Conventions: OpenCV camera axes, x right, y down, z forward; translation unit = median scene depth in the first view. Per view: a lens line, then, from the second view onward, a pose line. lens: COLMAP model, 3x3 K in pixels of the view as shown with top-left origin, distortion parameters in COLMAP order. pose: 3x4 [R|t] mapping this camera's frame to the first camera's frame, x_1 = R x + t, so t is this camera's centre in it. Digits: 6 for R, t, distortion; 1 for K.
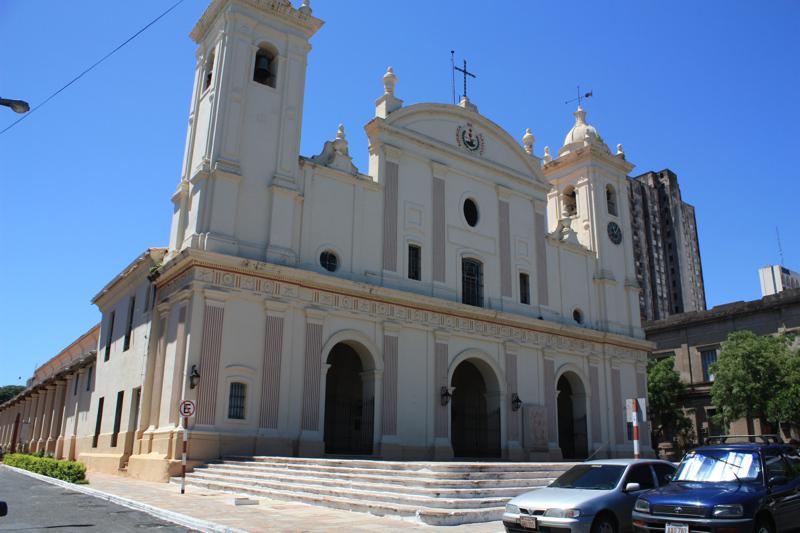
lens RADIAL K [[650.8, 0, 401.7], [0, 650.8, 264.1], [0, 0, 1]] dist [-0.105911, 0.022898]
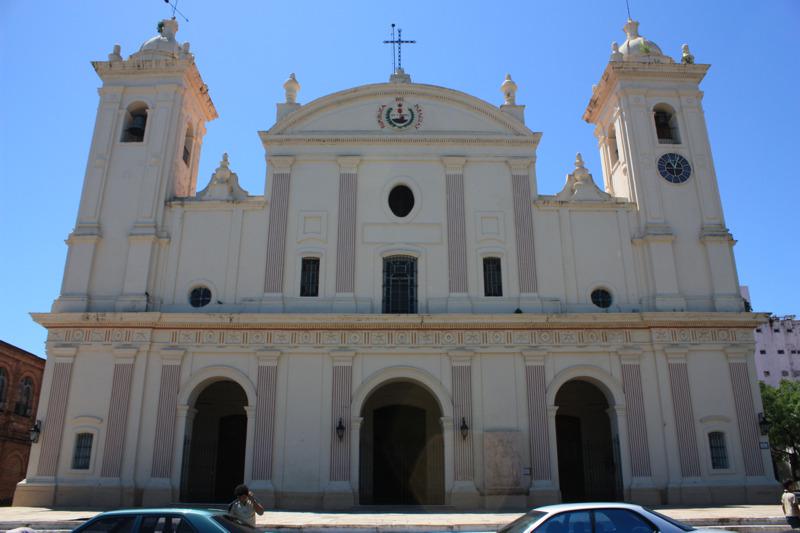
lens RADIAL K [[650.8, 0, 401.2], [0, 650.8, 274.3], [0, 0, 1]] dist [-0.105911, 0.022898]
pose [[0.810587, -0.217727, -0.543639, 0.545079], [0.189374, 0.975894, -0.108480, 0.102327], [0.554153, -0.015018, 0.832279, 0.325293]]
